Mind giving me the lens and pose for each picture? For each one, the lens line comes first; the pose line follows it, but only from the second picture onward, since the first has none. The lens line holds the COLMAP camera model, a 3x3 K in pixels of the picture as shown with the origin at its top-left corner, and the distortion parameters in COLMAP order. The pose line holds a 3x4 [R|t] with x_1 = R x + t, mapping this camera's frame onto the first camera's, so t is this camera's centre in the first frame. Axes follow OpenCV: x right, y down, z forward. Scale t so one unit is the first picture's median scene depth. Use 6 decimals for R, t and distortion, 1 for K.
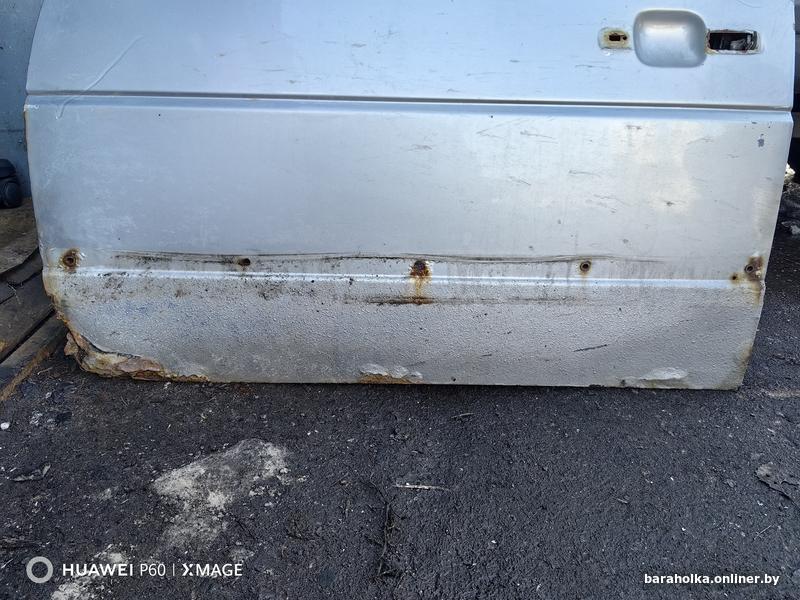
lens RADIAL K [[645.6, 0, 407.5], [0, 645.6, 304.3], [0, 0, 1]] dist [0.019664, -0.056062]
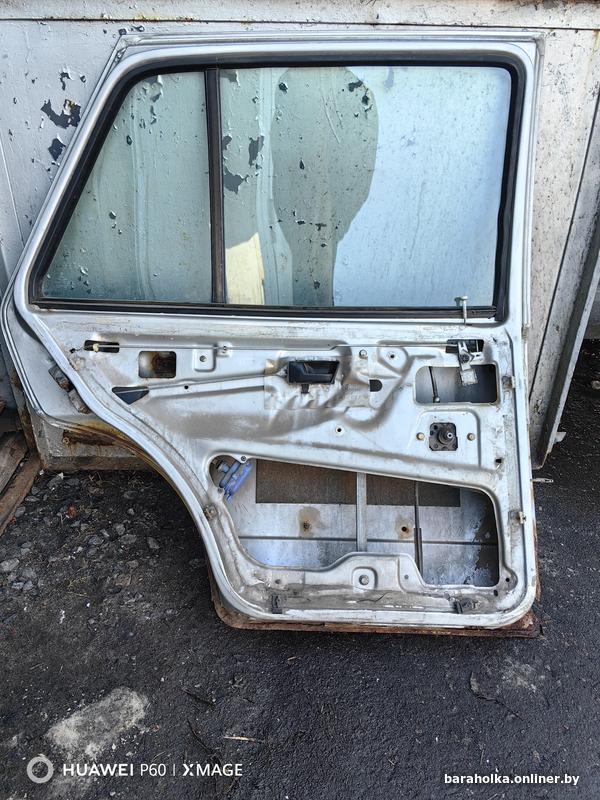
lens RADIAL K [[645.6, 0, 299.0], [0, 645.6, 411.7], [0, 0, 1]] dist [0.019664, -0.056062]
pose [[0.998022, 0.024169, -0.058028, 0.176533], [-0.016287, 0.991030, 0.132647, -0.509456], [0.060713, -0.131439, 0.989463, -0.200759]]
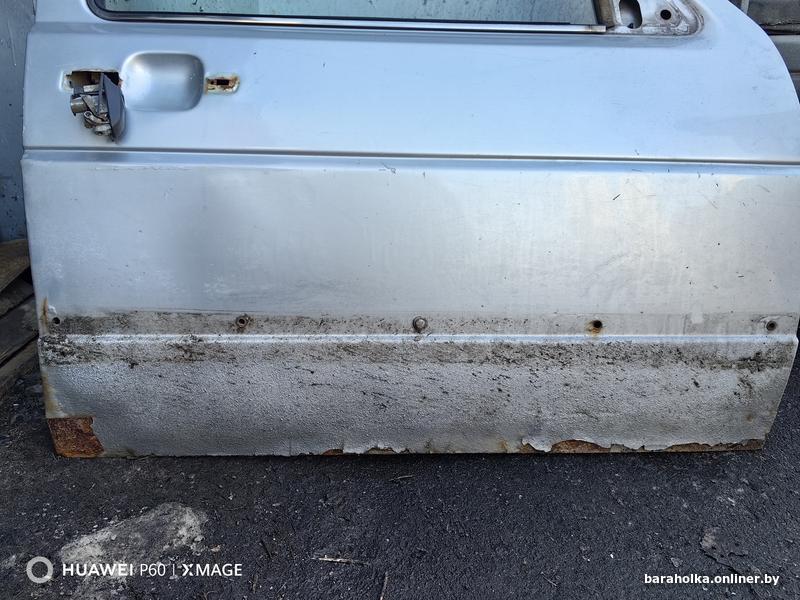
lens RADIAL K [[645.6, 0, 397.0], [0, 645.6, 294.3], [0, 0, 1]] dist [0.019664, -0.056062]
pose [[0.998626, 0.000618, -0.052402, 0.138775], [-0.003721, 0.998243, -0.059138, -0.043562], [0.052273, 0.059252, 0.996873, 0.038882]]
